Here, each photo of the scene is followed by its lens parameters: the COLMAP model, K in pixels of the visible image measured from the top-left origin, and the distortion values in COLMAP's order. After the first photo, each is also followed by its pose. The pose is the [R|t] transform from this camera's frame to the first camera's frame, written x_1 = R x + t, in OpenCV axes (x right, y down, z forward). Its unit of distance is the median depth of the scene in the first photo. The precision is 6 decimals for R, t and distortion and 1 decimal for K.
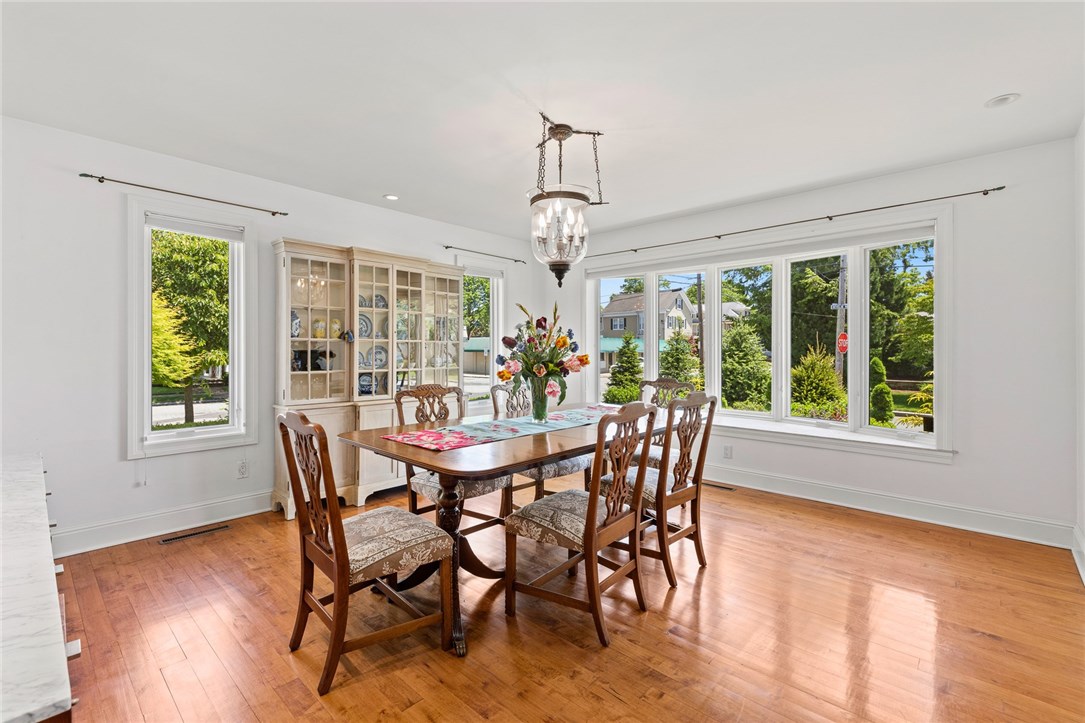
lens RADIAL K [[497.5, 0, 542.5], [0, 497.5, 361.5], [0, 0, 1]] dist [0.000036, -0.000025]
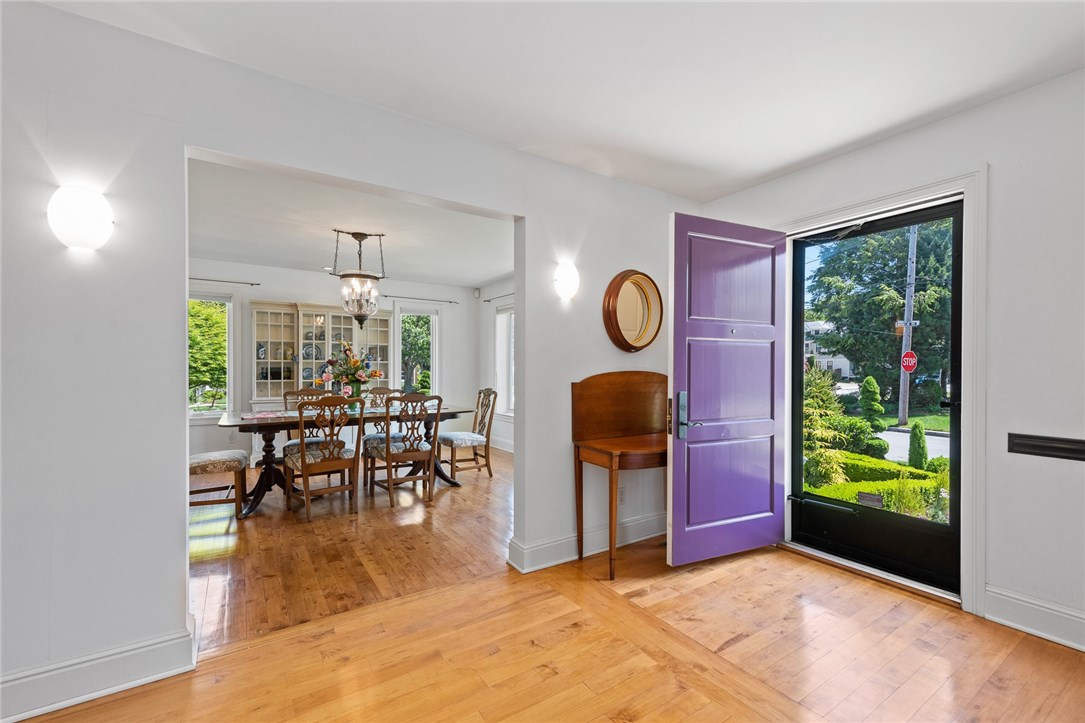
lens RADIAL K [[461.2, 0, 542.8], [0, 461.2, 380.7], [0, 0, 1]] dist [0.008661, -0.000121]
pose [[0.975612, 0.009003, -0.219320, 0.713423], [-0.007908, 0.999952, 0.005868, 0.005560], [0.219362, -0.003991, 0.975635, -0.274444]]
